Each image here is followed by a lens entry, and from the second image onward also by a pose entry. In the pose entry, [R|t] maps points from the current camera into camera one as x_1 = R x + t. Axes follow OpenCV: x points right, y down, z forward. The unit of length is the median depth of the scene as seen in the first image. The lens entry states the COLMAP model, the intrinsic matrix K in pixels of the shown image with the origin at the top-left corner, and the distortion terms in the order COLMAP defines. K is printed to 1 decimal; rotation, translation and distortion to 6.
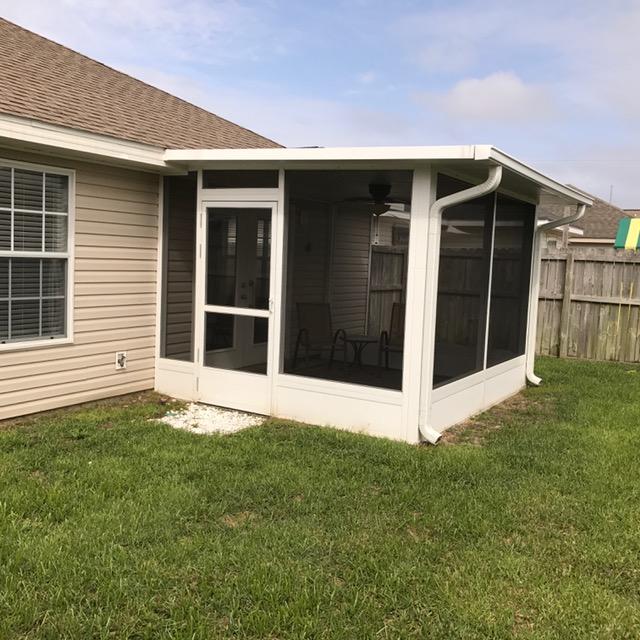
lens RADIAL K [[685.5, 0, 321.5], [0, 685.5, 318.6], [0, 0, 1]] dist [-0.010028, 0.000000]
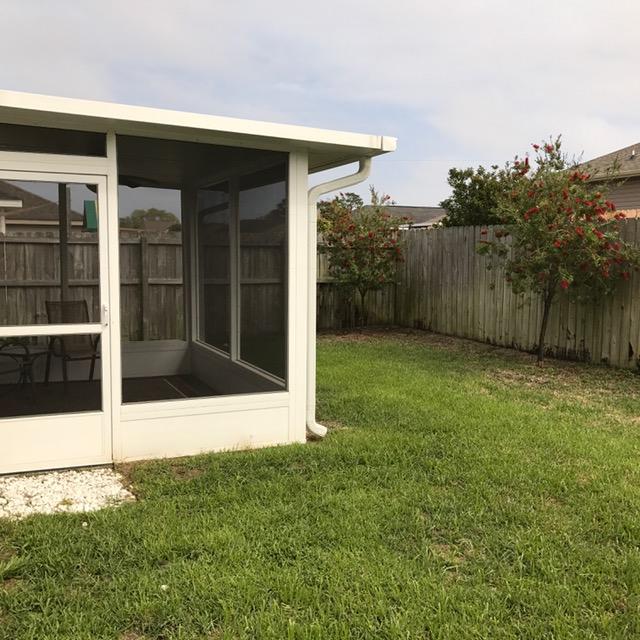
lens RADIAL K [[685.5, 0, 321.5], [0, 685.5, 321.5], [0, 0, 1]] dist [-0.010028, 0.000000]
pose [[0.574785, -0.114011, 0.810323, -0.527623], [0.086678, 0.993158, 0.078252, -0.050086], [-0.813701, 0.025258, 0.580735, 0.371685]]
